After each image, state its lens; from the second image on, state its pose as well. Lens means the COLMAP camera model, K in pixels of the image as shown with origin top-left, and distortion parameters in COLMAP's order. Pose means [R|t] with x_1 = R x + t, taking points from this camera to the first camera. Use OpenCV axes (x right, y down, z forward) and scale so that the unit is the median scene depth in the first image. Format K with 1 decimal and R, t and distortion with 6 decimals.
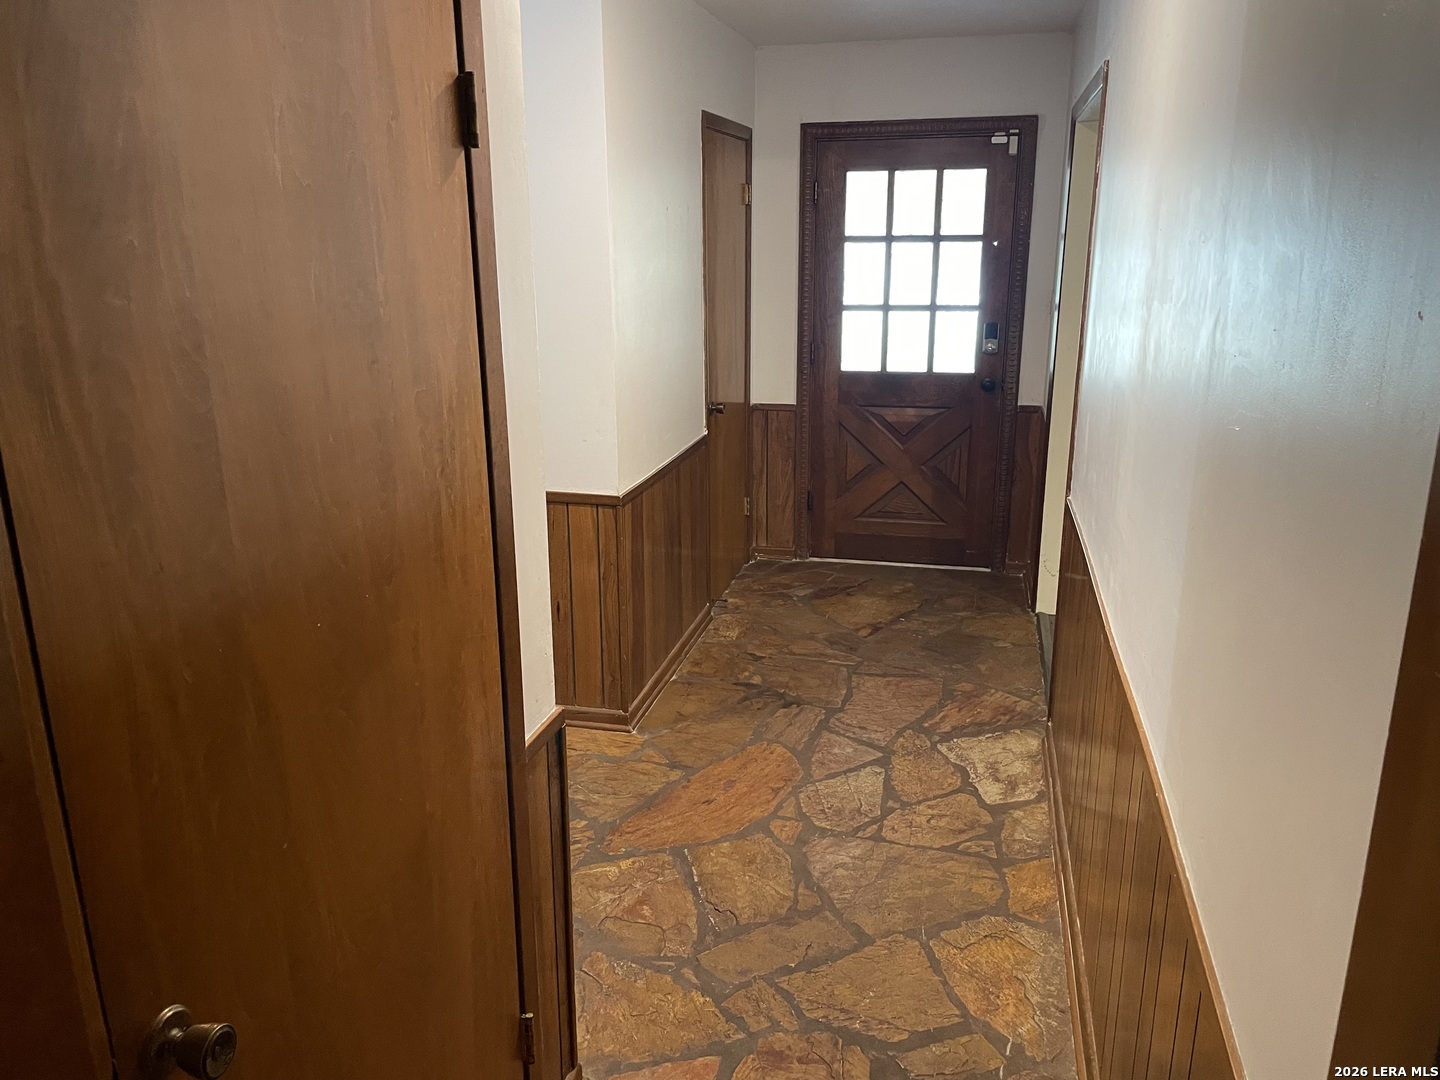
lens RADIAL K [[1119.8, 0, 720.0], [0, 1119.8, 540.0], [0, 0, 1]] dist [0.115086, -0.005227]
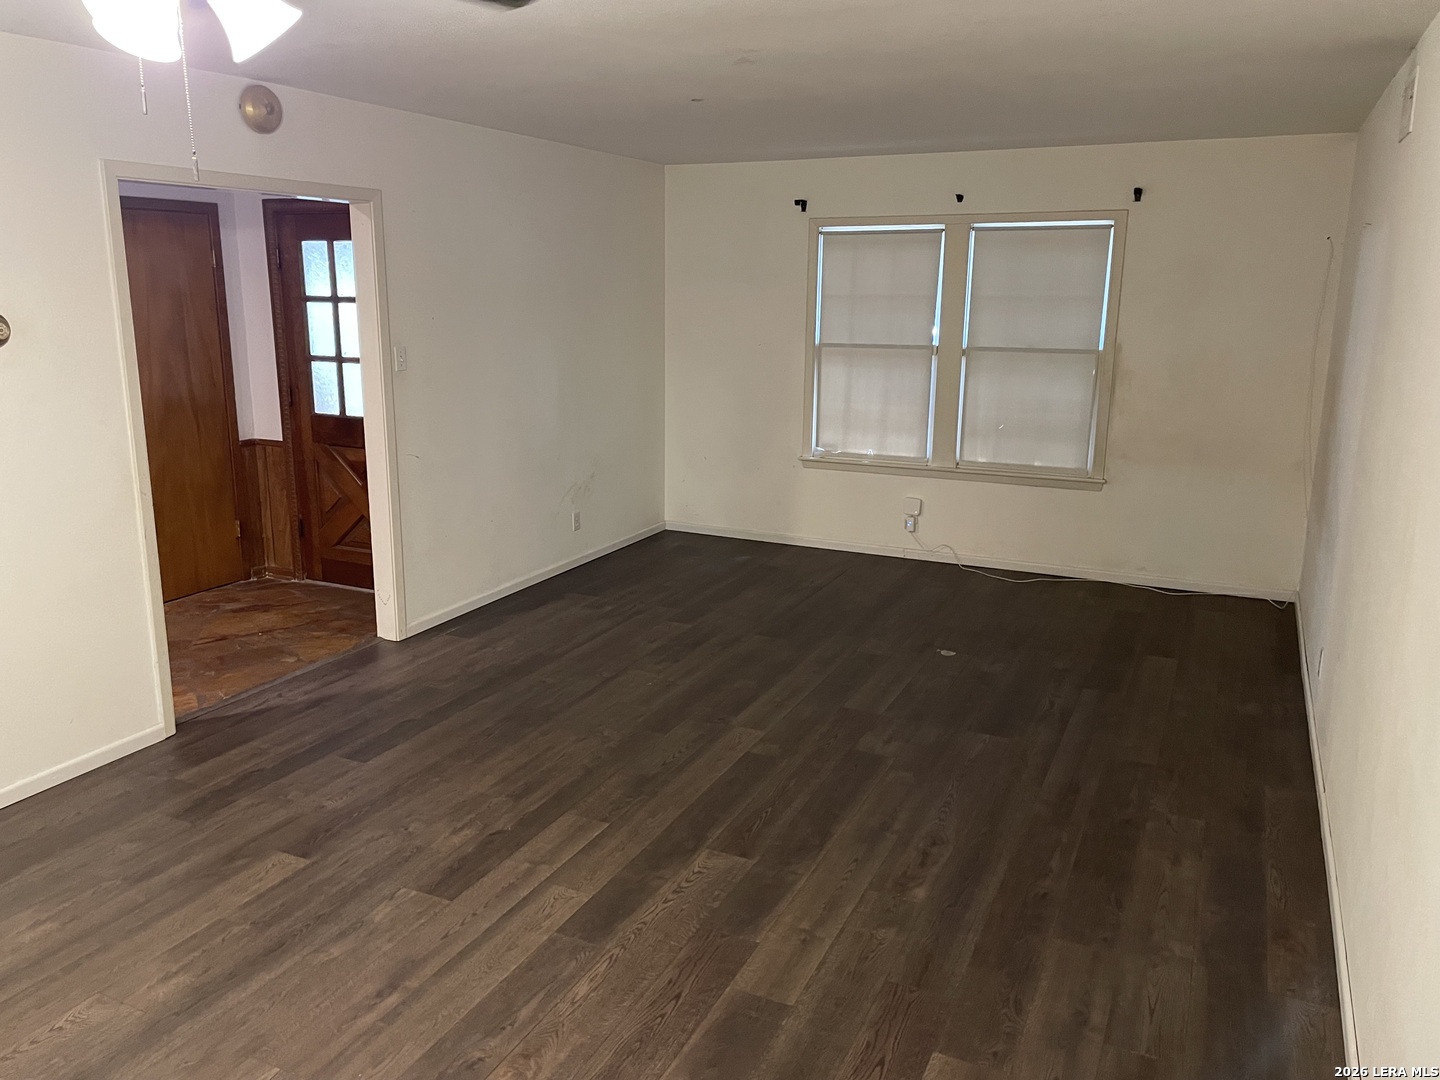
lens RADIAL K [[1096.8, 0, 699.0], [0, 1096.8, 540.2], [0, 0, 1]] dist [0.101723, -0.114537]
pose [[0.974422, 0.063901, -0.215449, 0.754282], [-0.073337, 0.996654, -0.036079, -0.012897], [0.212423, 0.050956, 0.975848, 0.010963]]
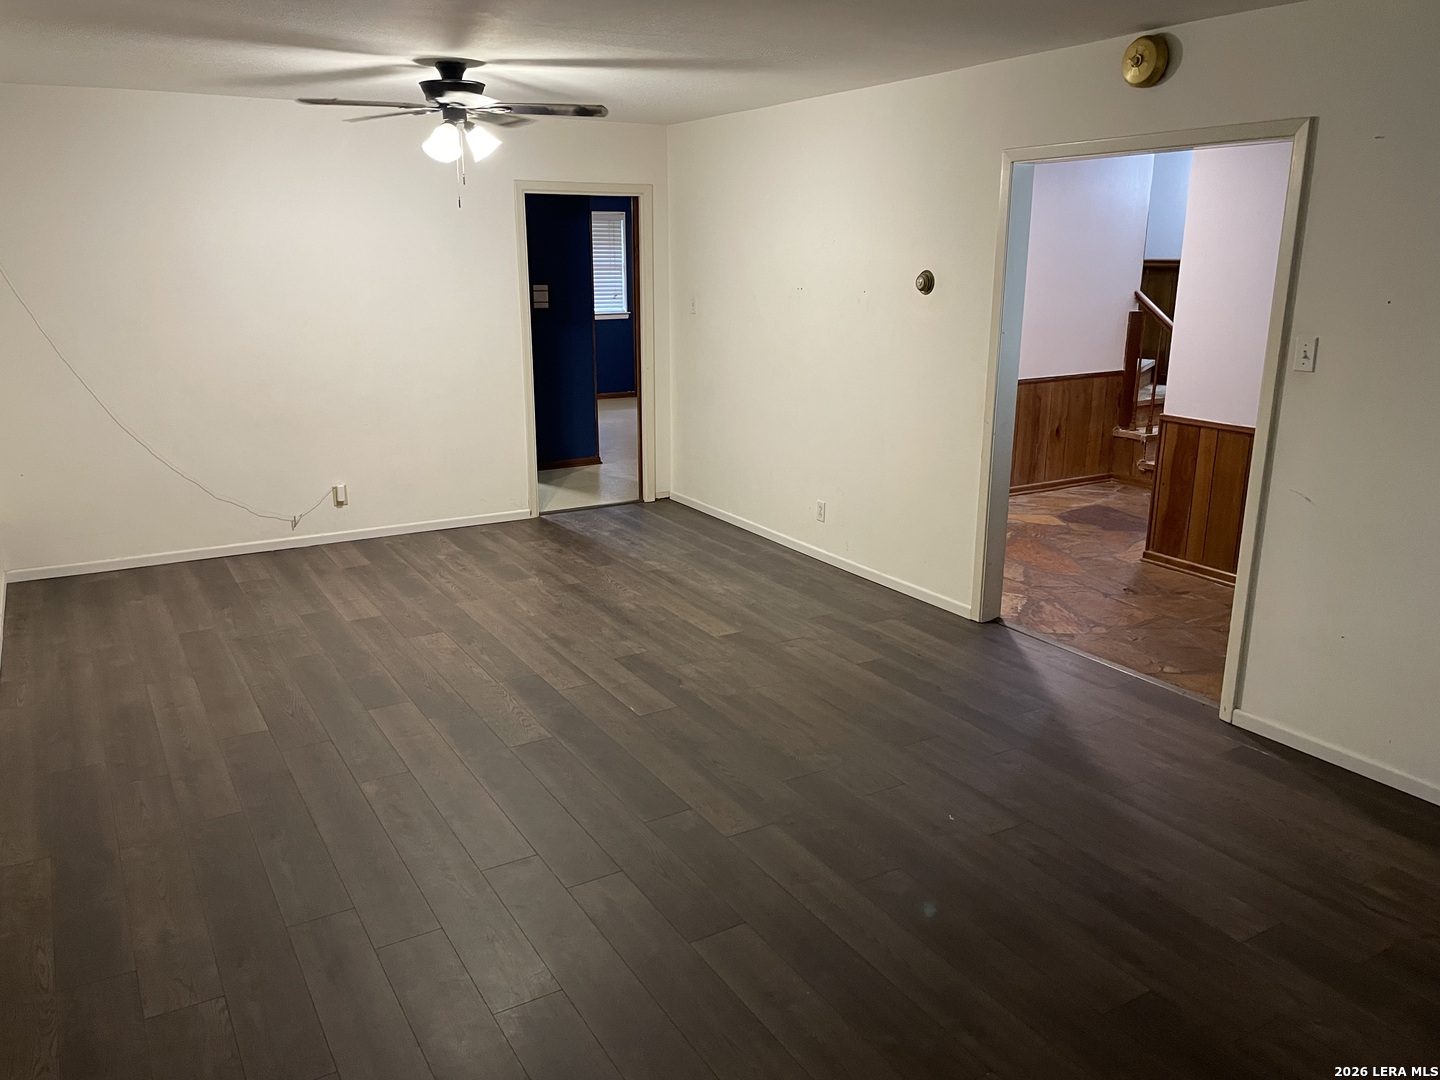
lens RADIAL K [[1089.4, 0, 720.0], [0, 1089.4, 540.0], [0, 0, 1]] dist [0.081469, -0.102200]
pose [[-0.720749, 0.182208, -0.668821, 1.018369], [-0.185879, 0.878701, 0.439697, -0.317893], [0.667810, 0.441231, -0.599454, 1.099226]]
